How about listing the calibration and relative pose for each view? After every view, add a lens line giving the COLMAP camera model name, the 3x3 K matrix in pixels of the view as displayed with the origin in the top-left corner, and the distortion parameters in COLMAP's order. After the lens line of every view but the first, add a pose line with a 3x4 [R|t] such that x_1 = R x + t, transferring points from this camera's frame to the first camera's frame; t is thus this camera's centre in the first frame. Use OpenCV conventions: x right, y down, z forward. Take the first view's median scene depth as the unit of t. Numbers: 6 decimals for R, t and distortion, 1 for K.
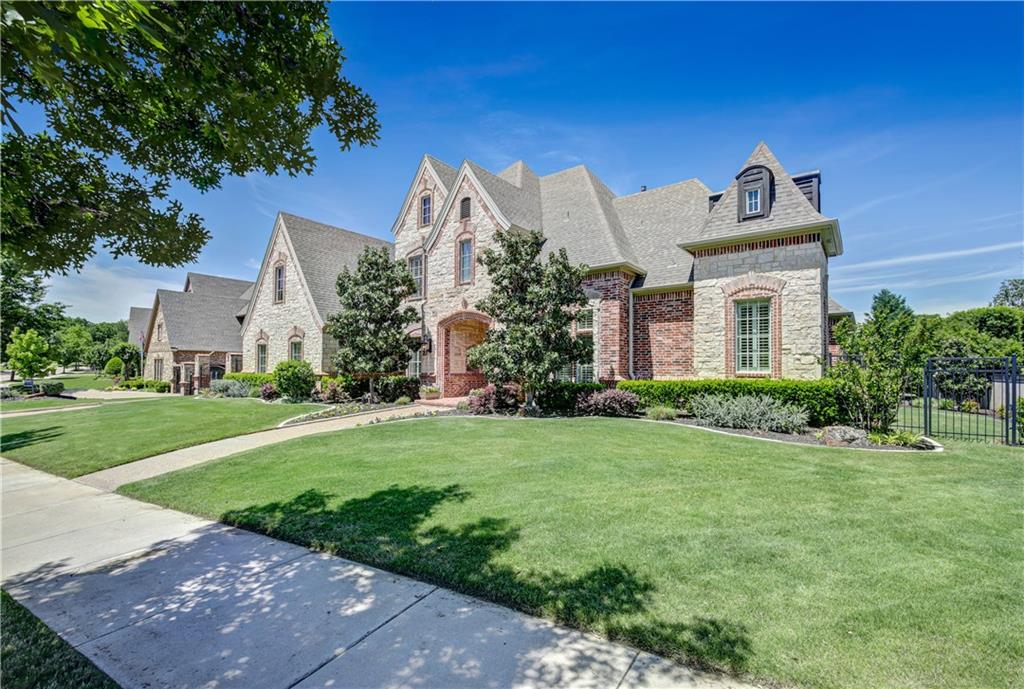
lens RADIAL K [[436.7, 0, 514.7], [0, 436.7, 354.2], [0, 0, 1]] dist [-0.002018, -0.000205]
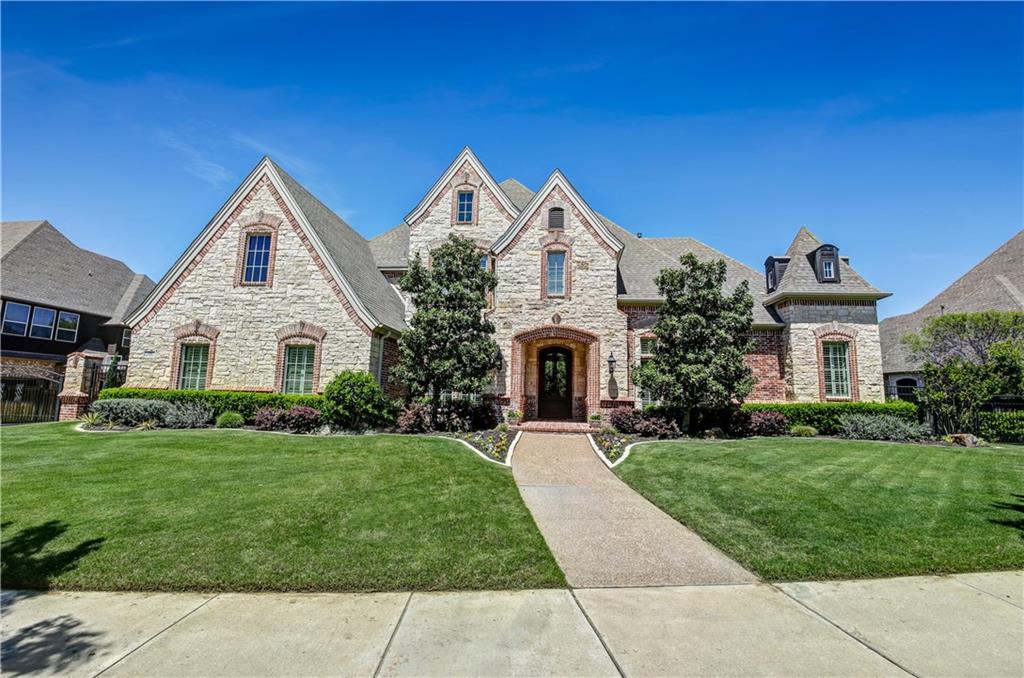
lens RADIAL K [[436.7, 0, 513.8], [0, 436.7, 332.8], [0, 0, 1]] dist [-0.002018, -0.000205]
pose [[0.843782, 0.092880, 0.528588, -0.673417], [-0.035274, 0.992379, -0.118067, 0.025776], [-0.535526, 0.080977, 0.840627, 0.279323]]
